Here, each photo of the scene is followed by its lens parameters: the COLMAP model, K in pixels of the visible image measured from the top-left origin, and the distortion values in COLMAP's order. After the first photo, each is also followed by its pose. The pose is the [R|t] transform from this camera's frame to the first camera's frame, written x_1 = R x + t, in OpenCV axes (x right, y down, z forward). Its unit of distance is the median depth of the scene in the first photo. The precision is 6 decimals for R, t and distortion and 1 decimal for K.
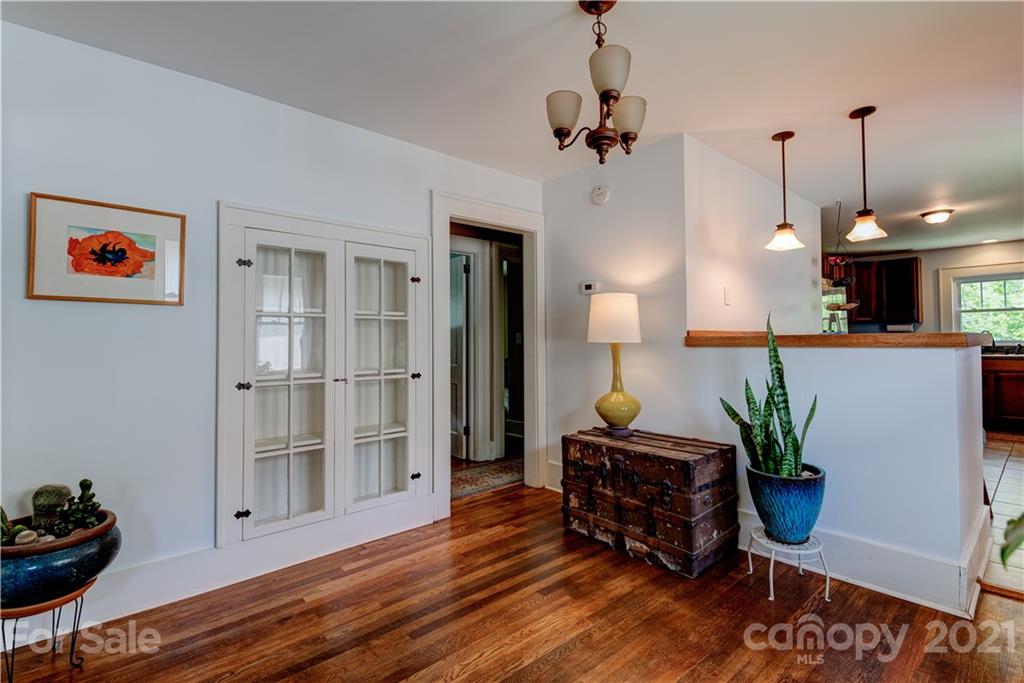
lens RADIAL K [[477.4, 0, 509.7], [0, 477.4, 335.2], [0, 0, 1]] dist [0.000329, -0.000671]
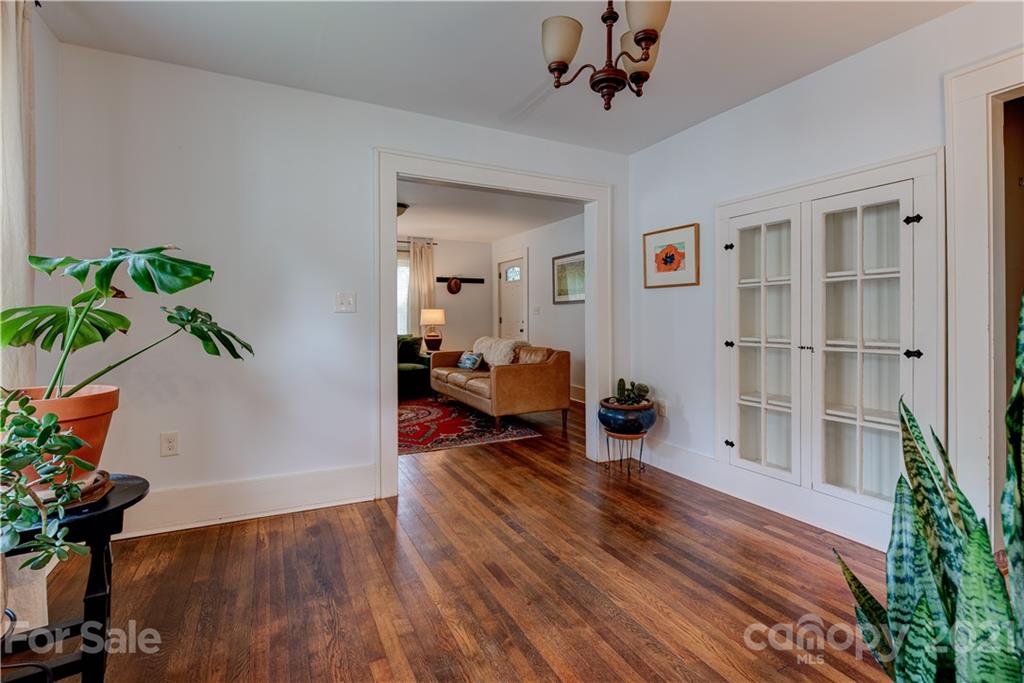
lens RADIAL K [[481.7, 0, 514.5], [0, 481.7, 317.7], [0, 0, 1]] dist [0.001598, -0.000920]
pose [[-0.242035, 0.009734, -0.970219, 0.811034], [0.021758, 0.999753, 0.004602, 0.018057], [0.970024, -0.019996, -0.242187, 0.739006]]
